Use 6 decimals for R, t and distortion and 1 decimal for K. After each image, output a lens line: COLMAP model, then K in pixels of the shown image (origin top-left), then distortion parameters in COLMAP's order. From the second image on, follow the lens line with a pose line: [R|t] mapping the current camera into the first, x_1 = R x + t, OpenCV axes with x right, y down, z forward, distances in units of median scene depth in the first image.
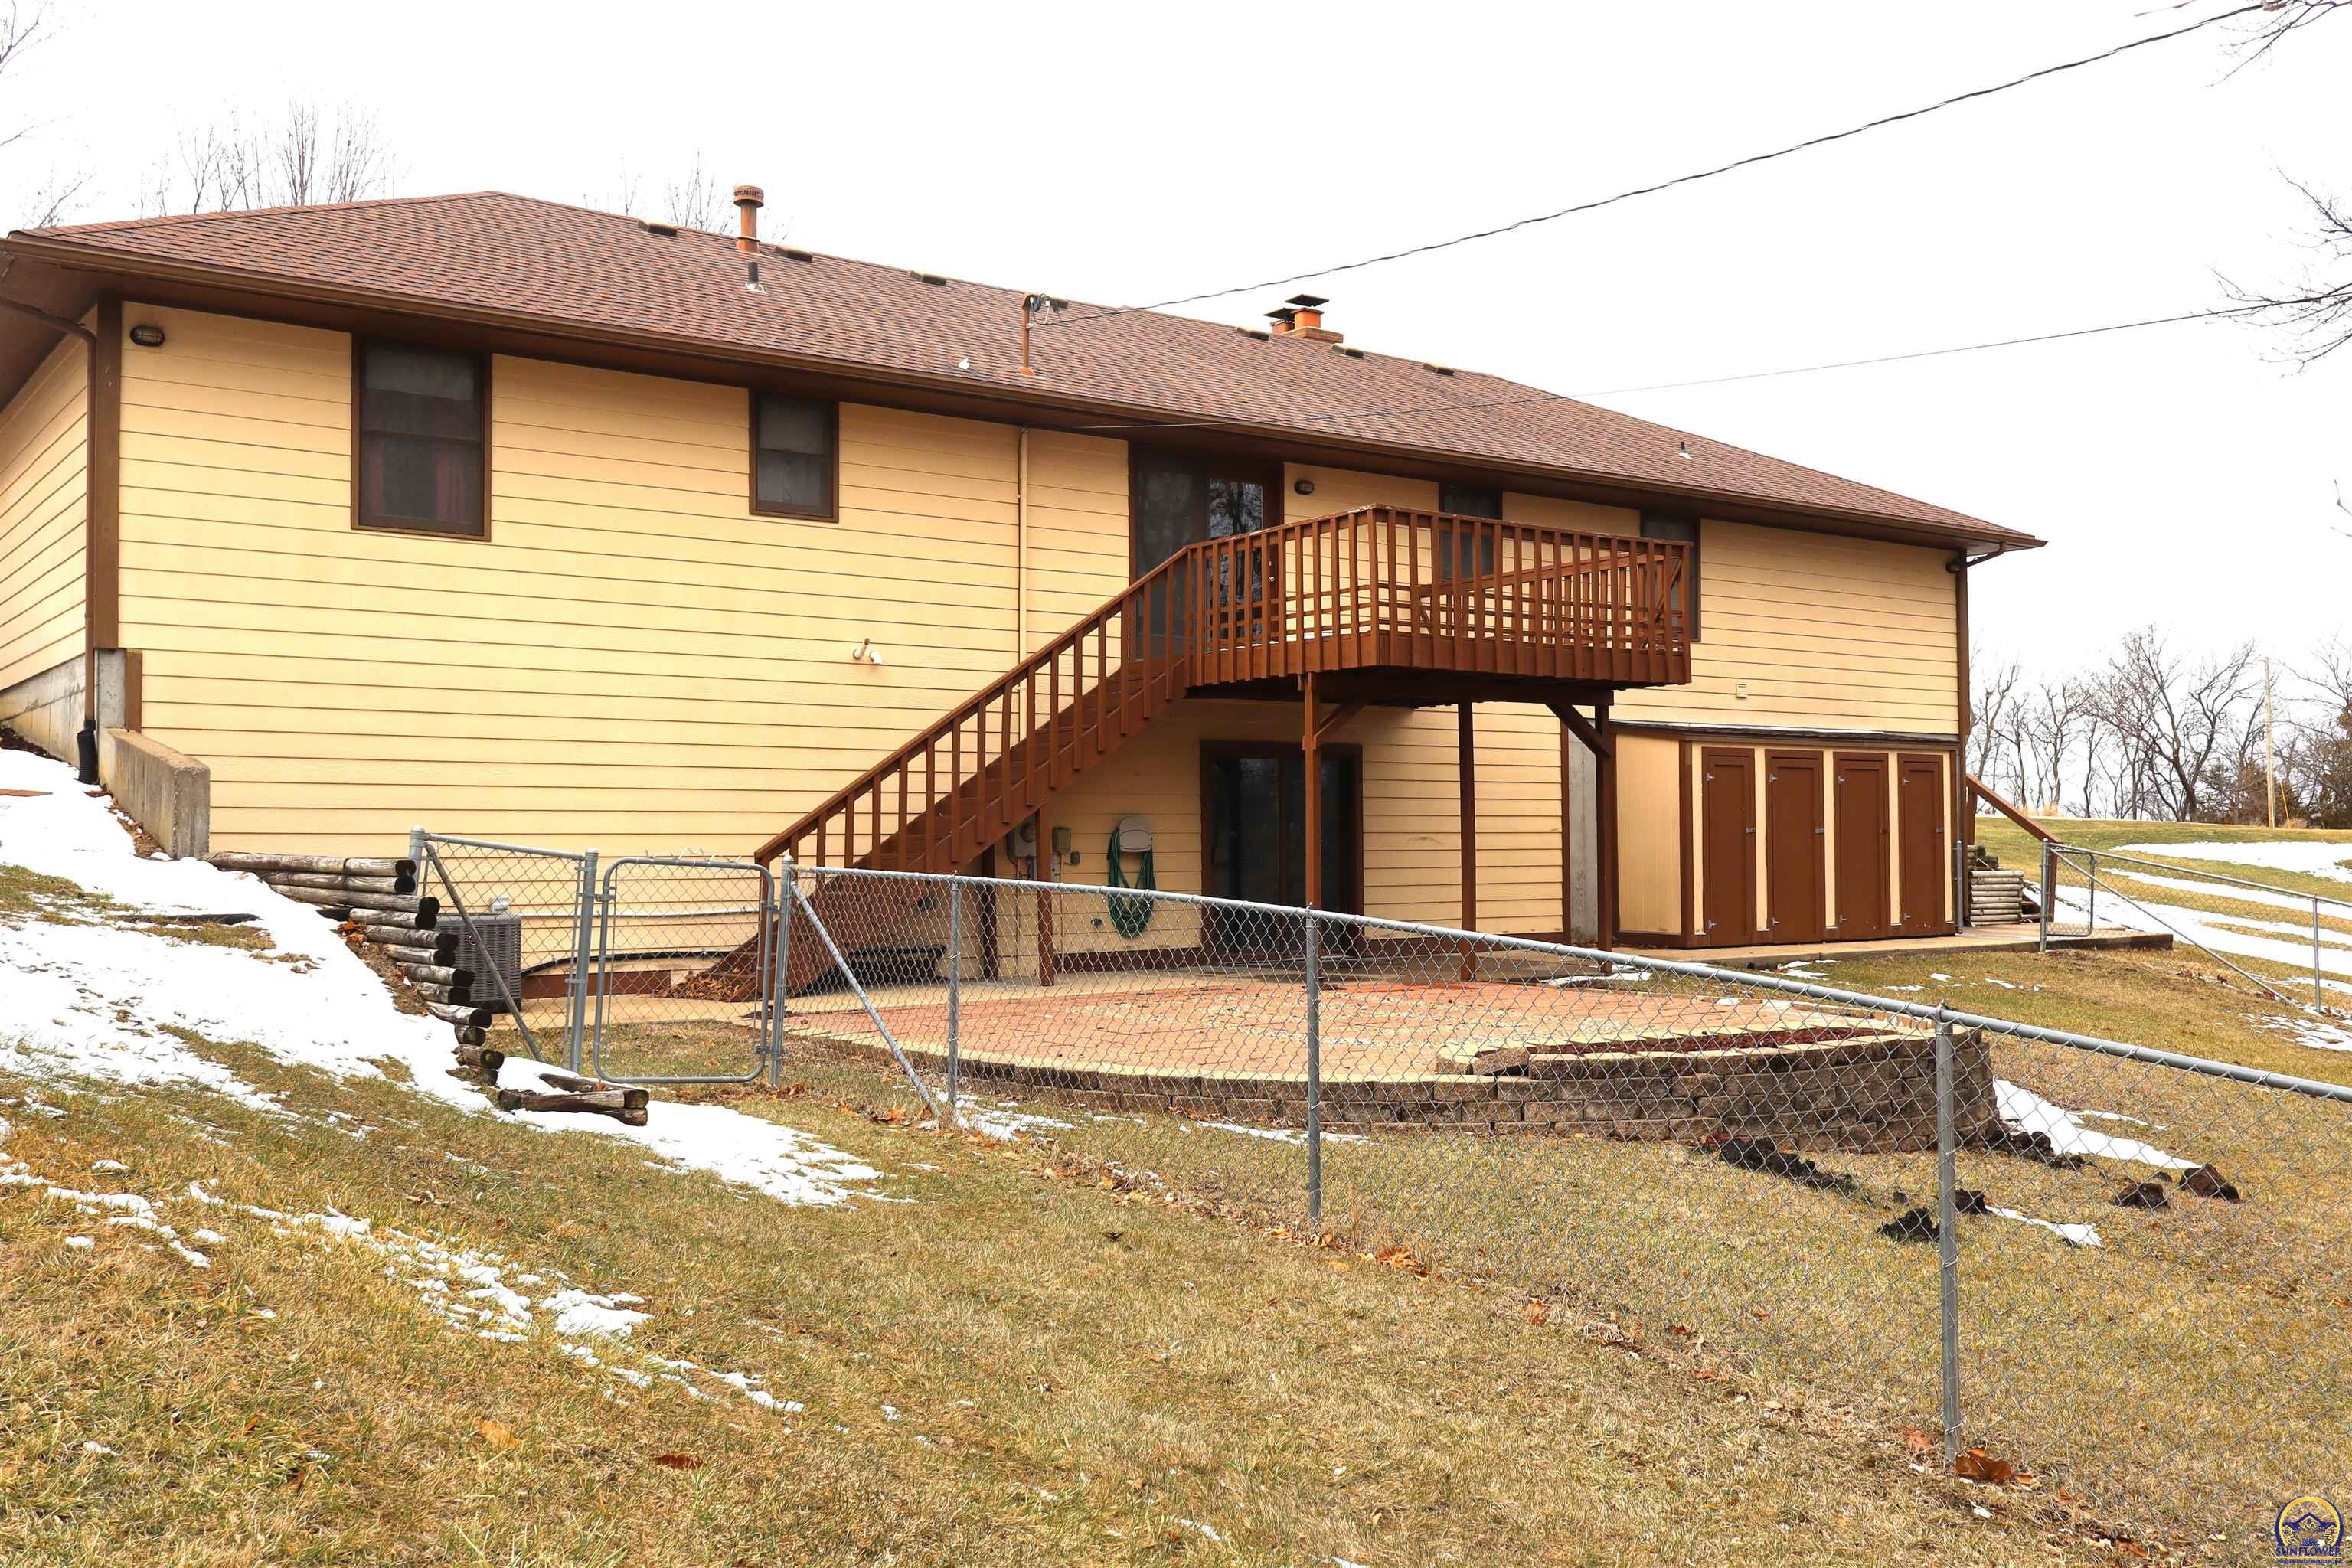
lens RADIAL K [[2089.2, 0, 1178.1], [0, 2089.2, 777.2], [0, 0, 1]] dist [0.021022, 0.023067]
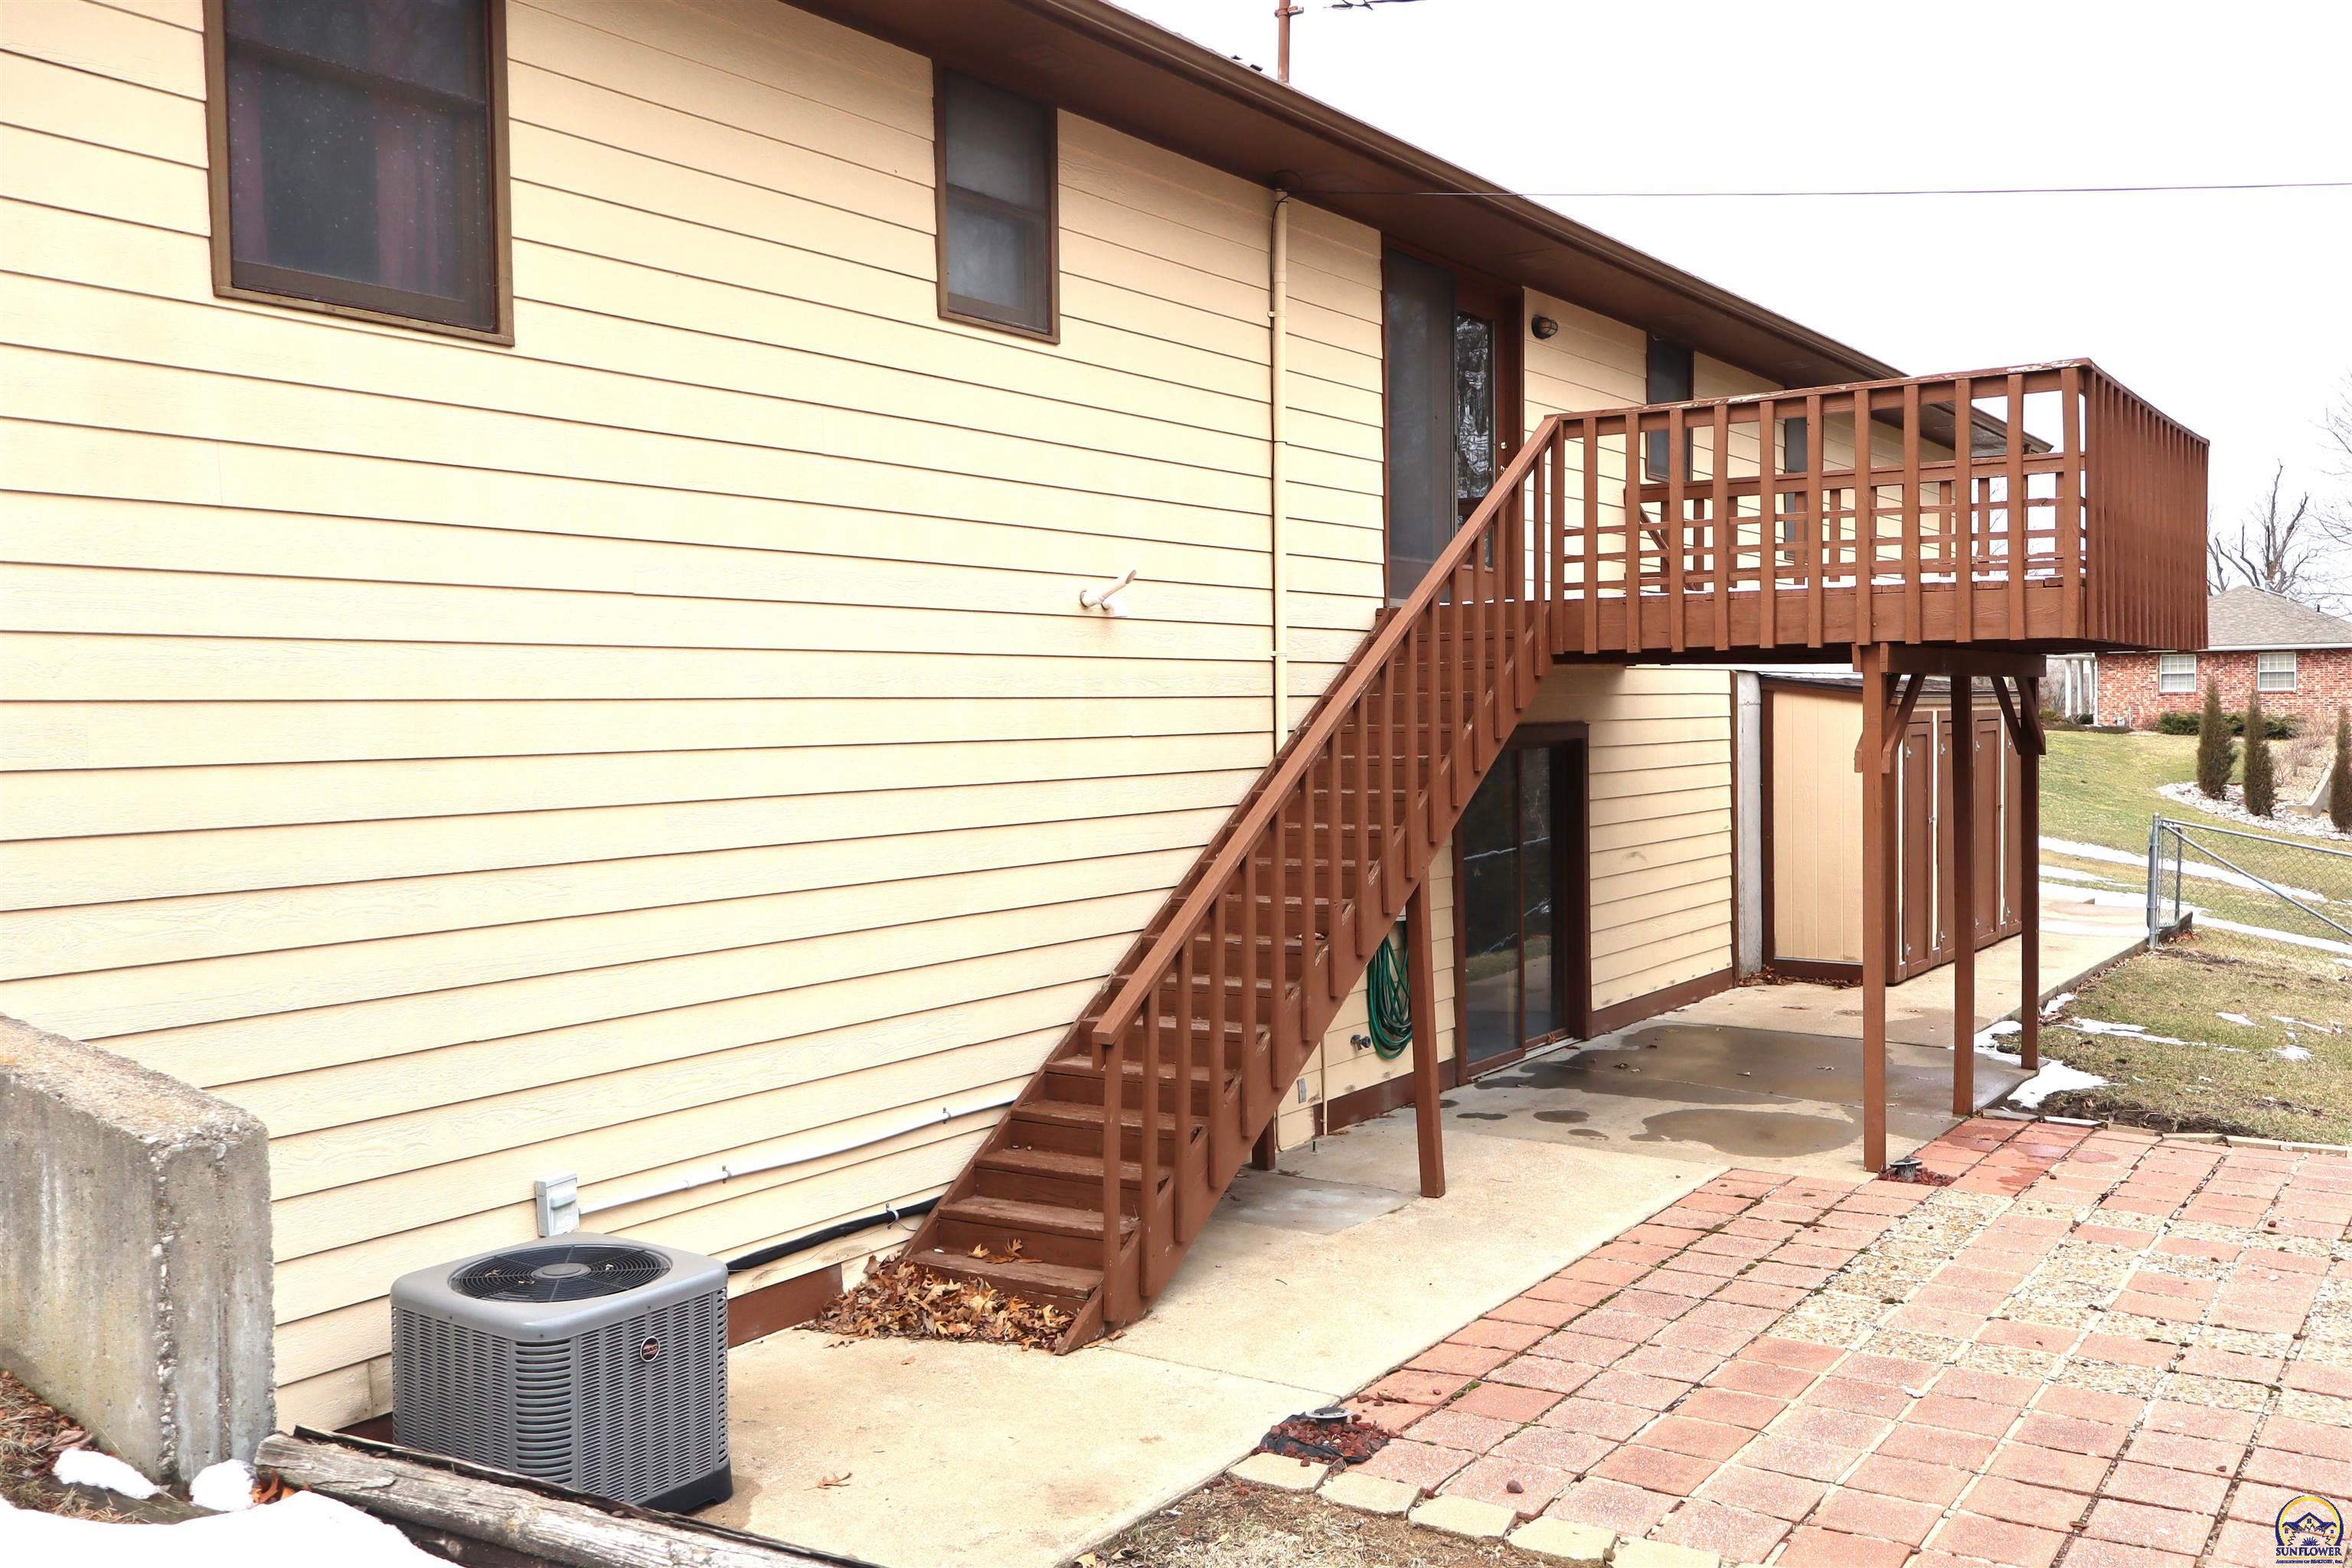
lens RADIAL K [[2089.2, 0, 1151.0], [0, 2089.2, 780.4], [0, 0, 1]] dist [0.021022, 0.023067]
pose [[0.944760, -0.012832, 0.327512, -0.310969], [-0.010522, 0.997531, 0.069436, -0.049926], [-0.327595, -0.069047, 0.942292, 0.494190]]
